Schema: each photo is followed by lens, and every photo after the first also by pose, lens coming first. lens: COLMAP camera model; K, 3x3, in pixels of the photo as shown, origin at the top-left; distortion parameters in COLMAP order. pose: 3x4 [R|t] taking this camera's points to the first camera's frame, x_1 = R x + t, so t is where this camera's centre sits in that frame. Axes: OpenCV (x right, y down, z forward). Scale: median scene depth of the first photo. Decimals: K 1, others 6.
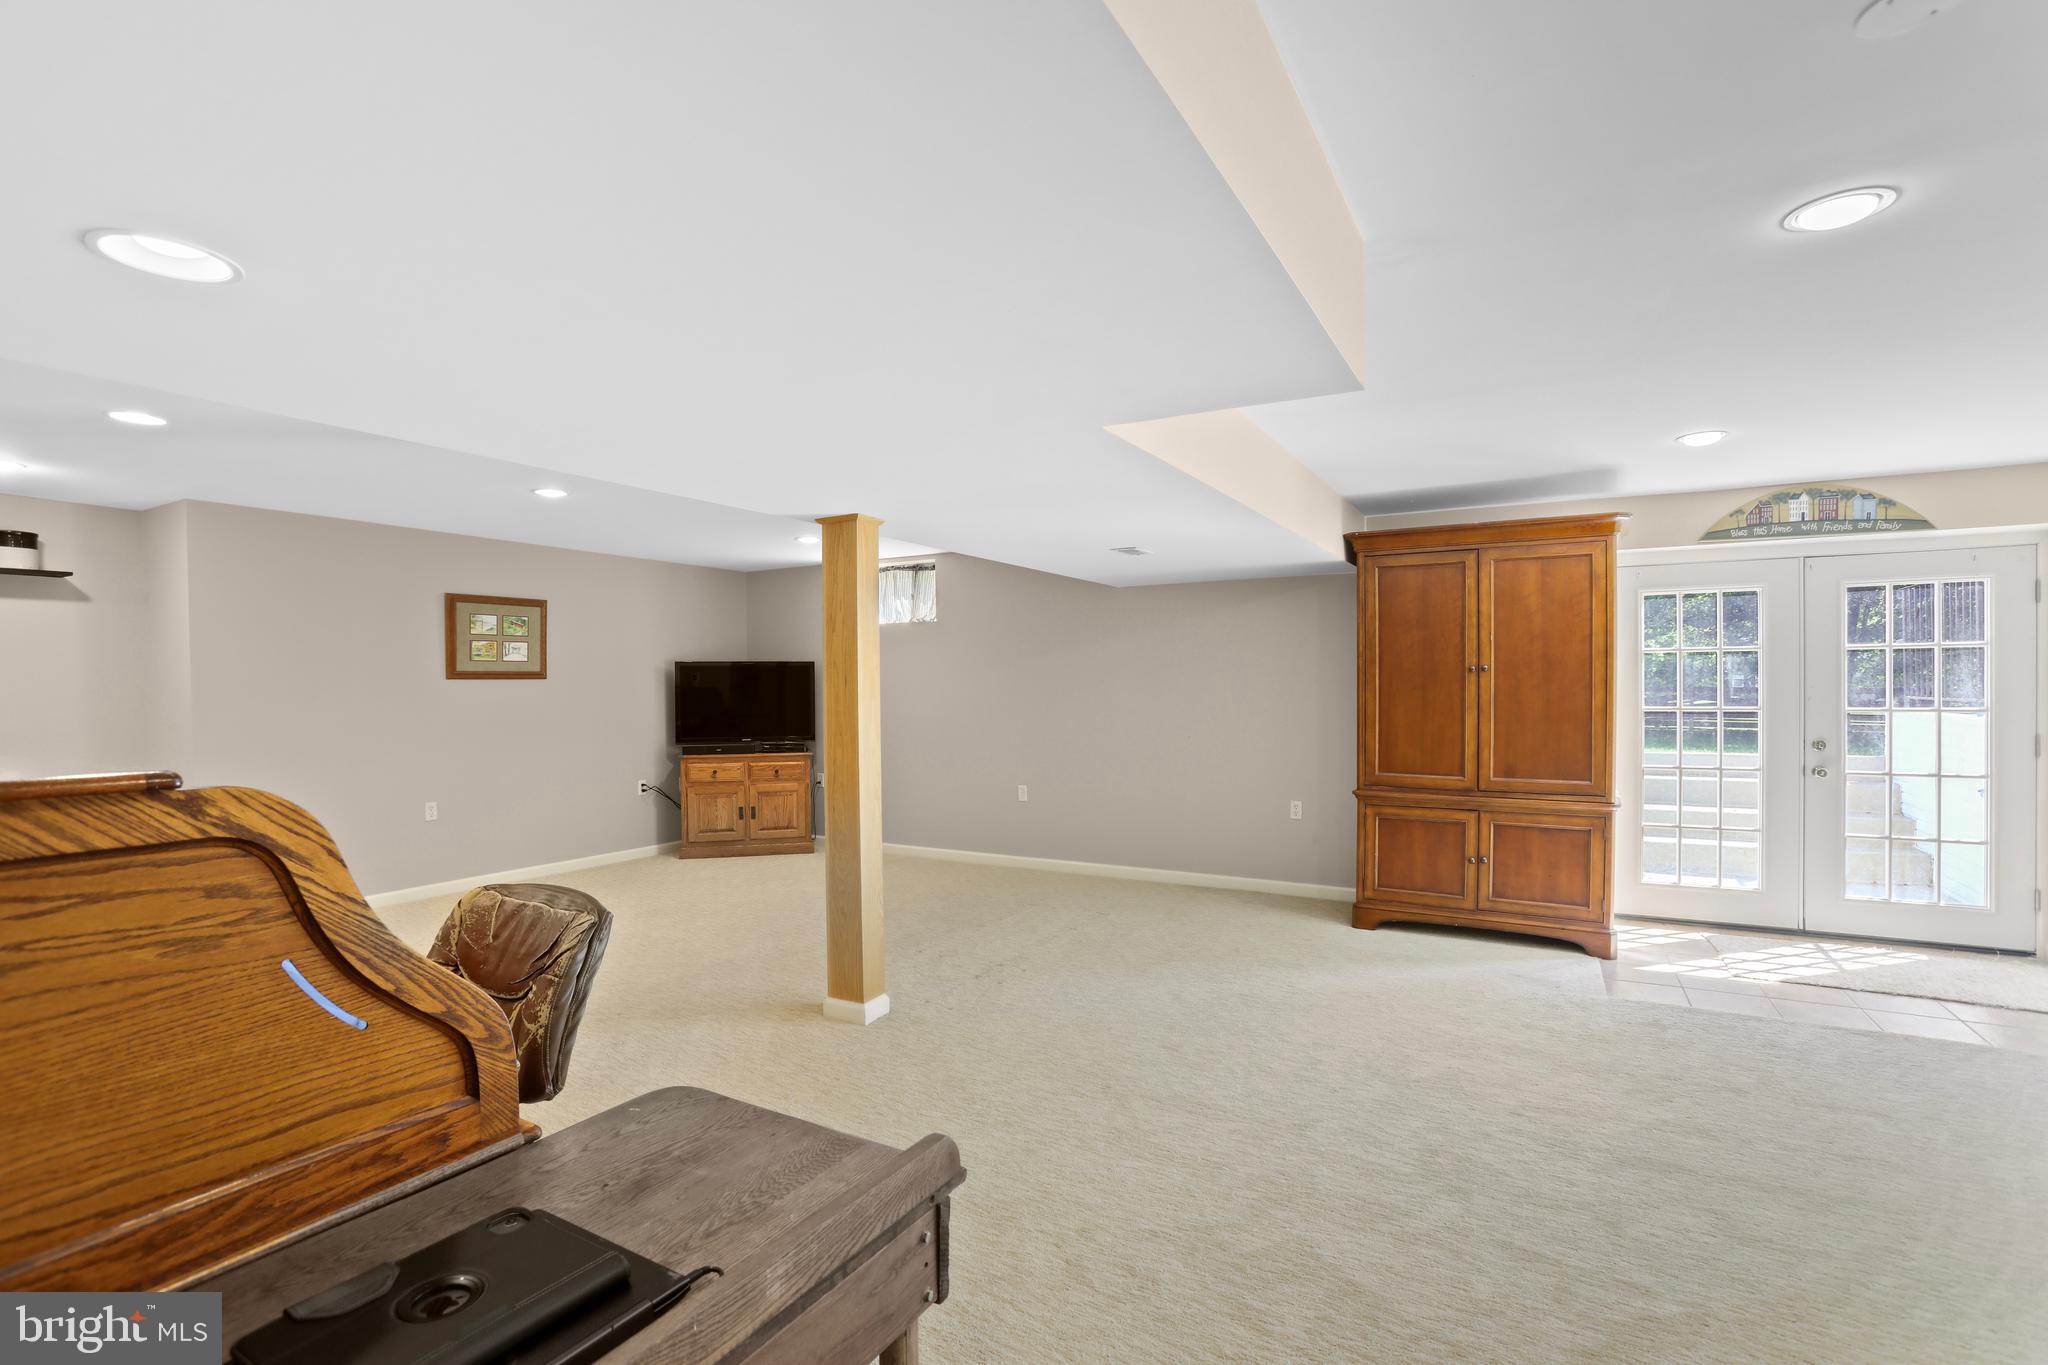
lens RADIAL K [[945.4, 0, 1020.0], [0, 945.4, 681.2], [0, 0, 1]] dist [-0.079608, 0.029964]
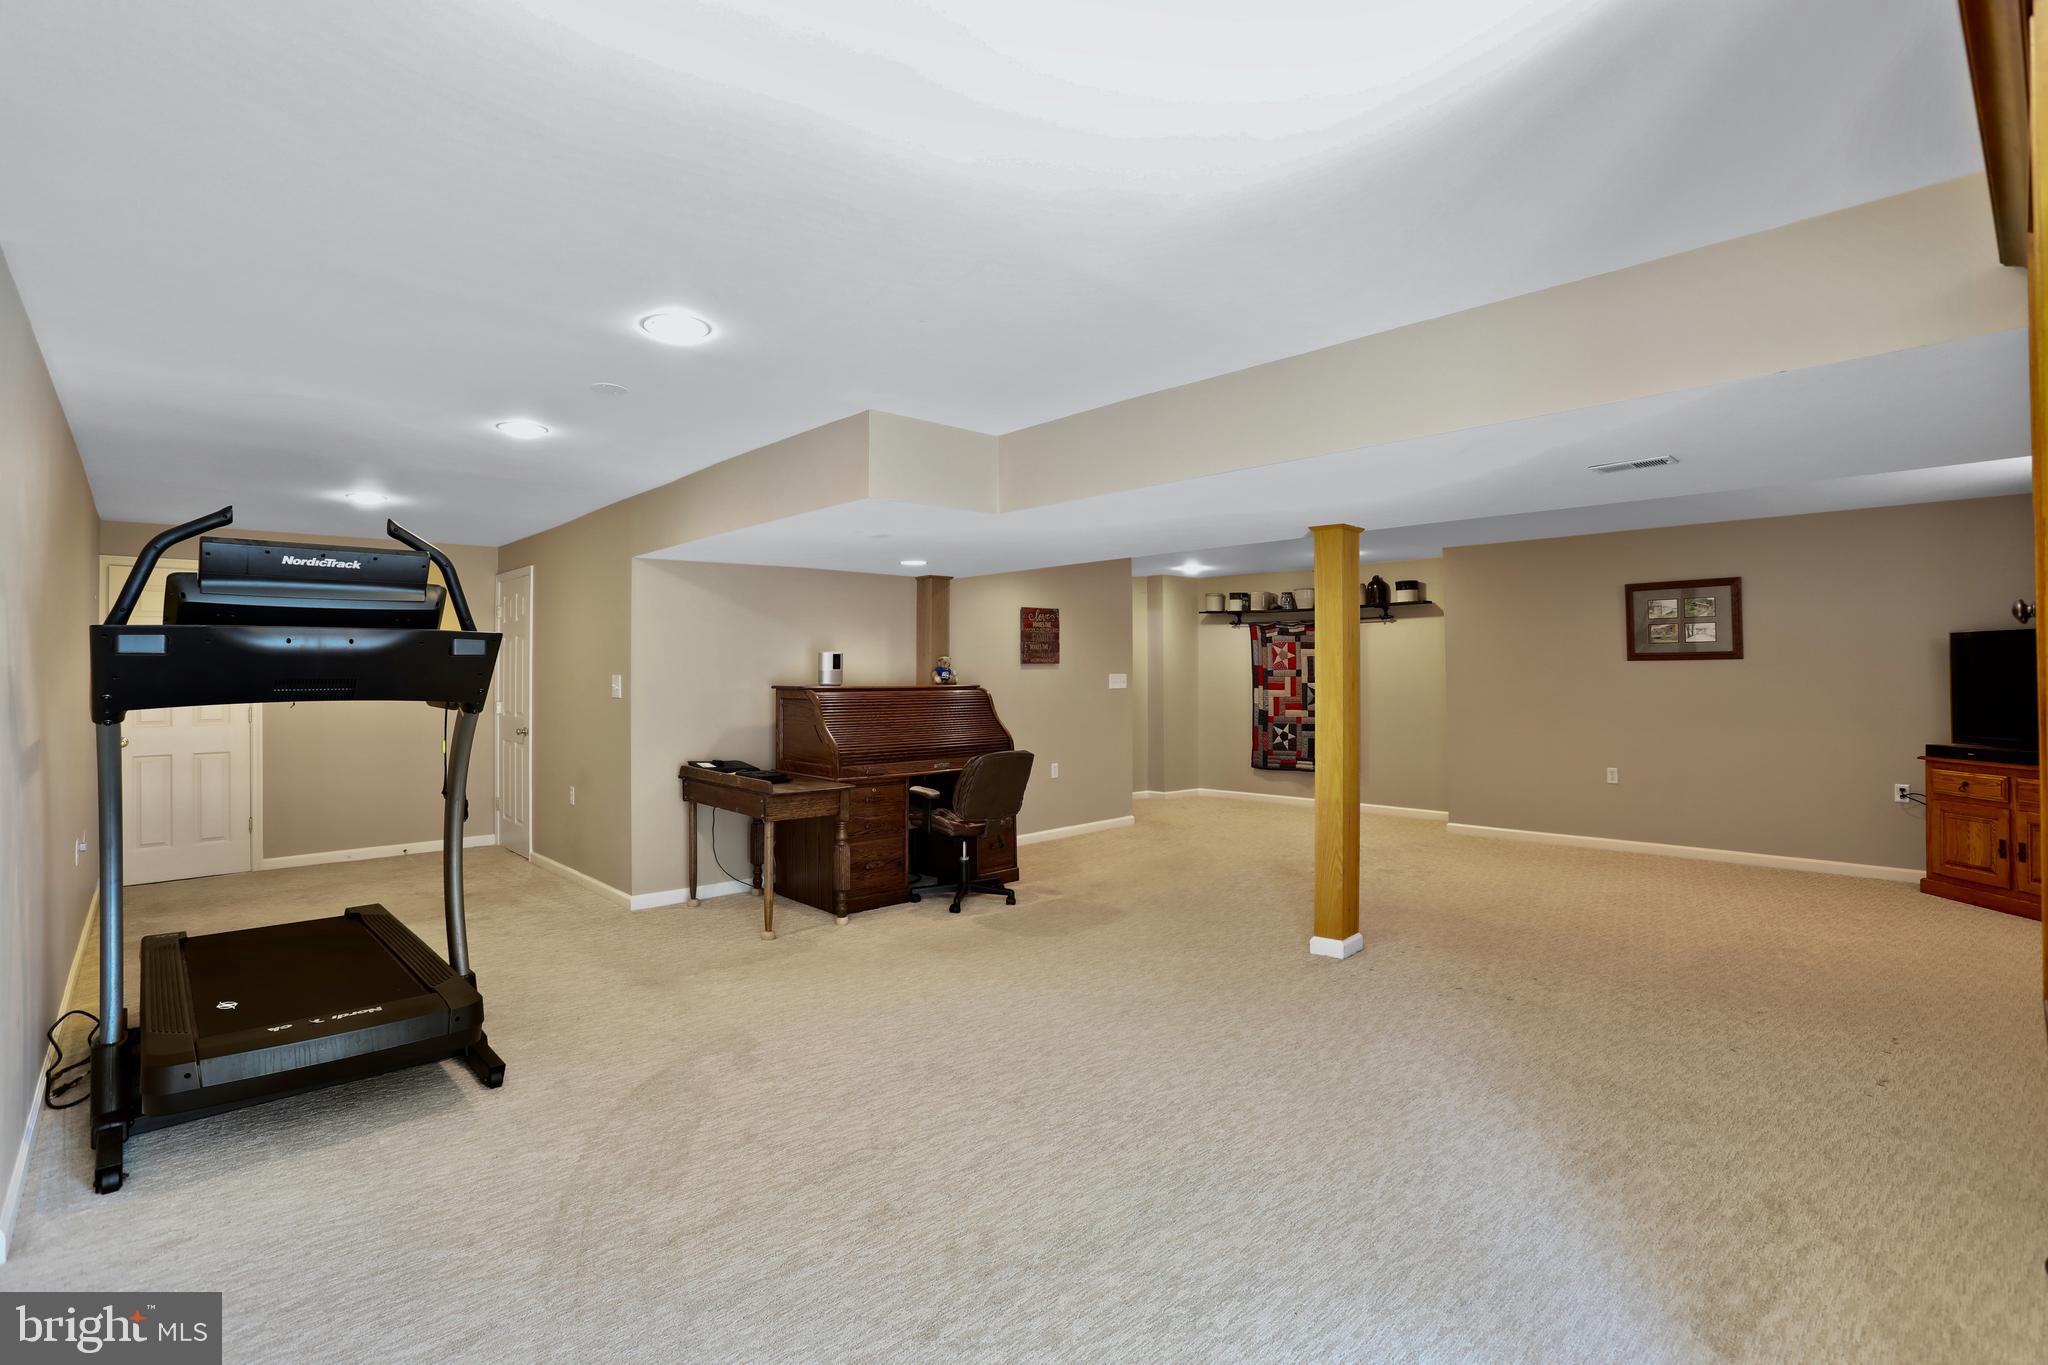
lens RADIAL K [[945.4, 0, 1020.0], [0, 945.4, 681.2], [0, 0, 1]] dist [-0.079608, 0.029964]
pose [[-0.284640, 0.012362, -0.958555, 0.616583], [0.008012, 0.999913, 0.010516, 0.004795], [0.958601, -0.004687, -0.284714, 0.563960]]
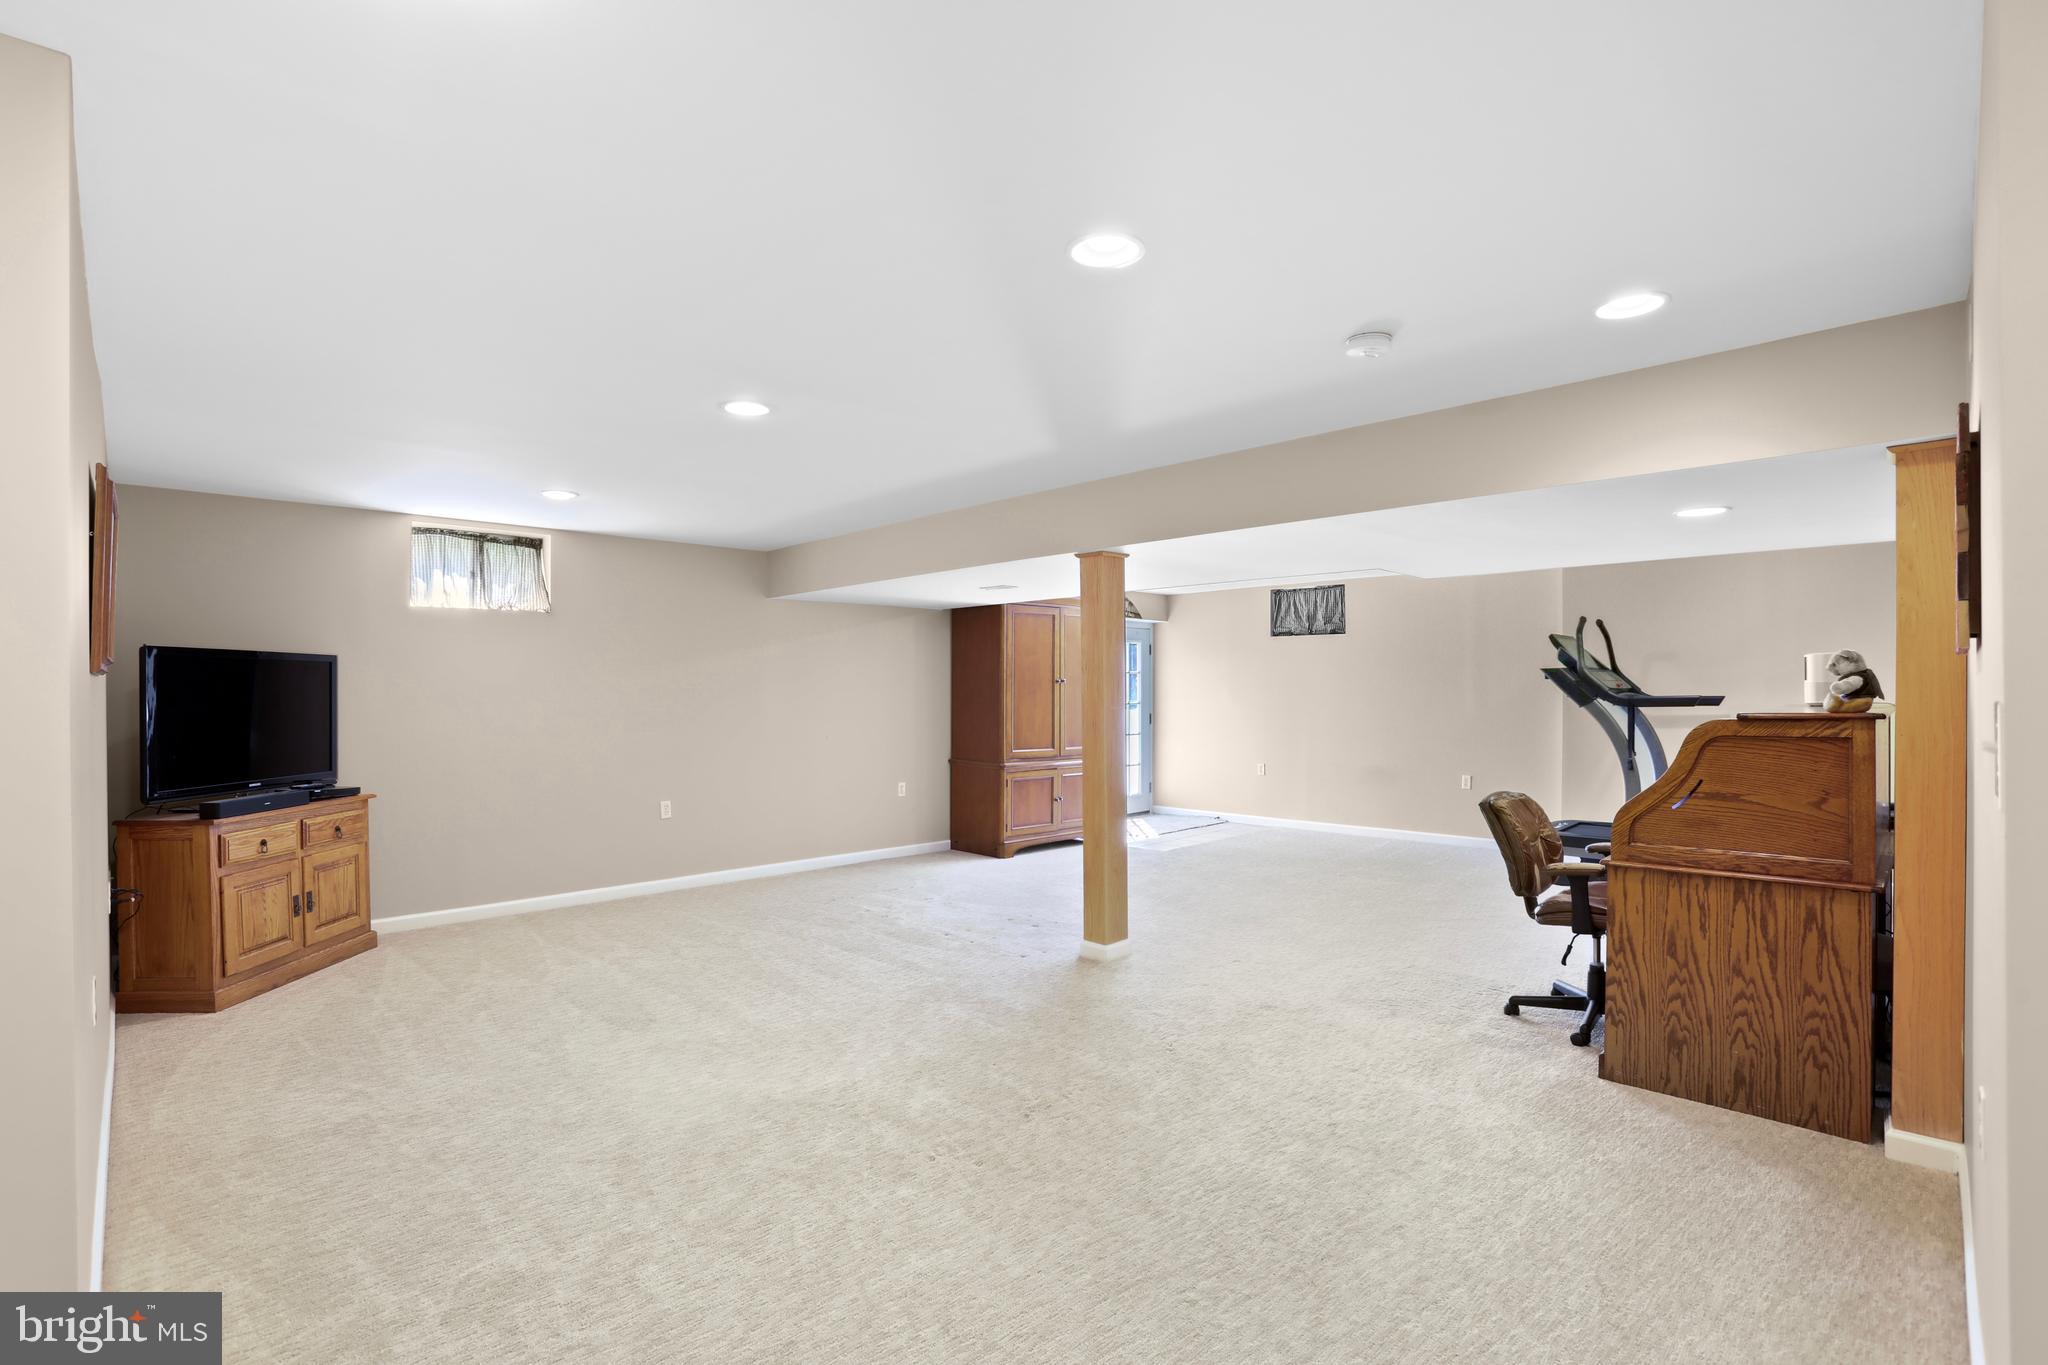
lens RADIAL K [[945.4, 0, 1020.0], [0, 945.4, 681.2], [0, 0, 1]] dist [-0.079608, 0.029964]
pose [[0.285283, 0.008290, 0.958407, -0.826488], [-0.004511, 0.999963, -0.007307, -0.001493], [-0.958433, -0.002239, 0.285310, 0.443637]]
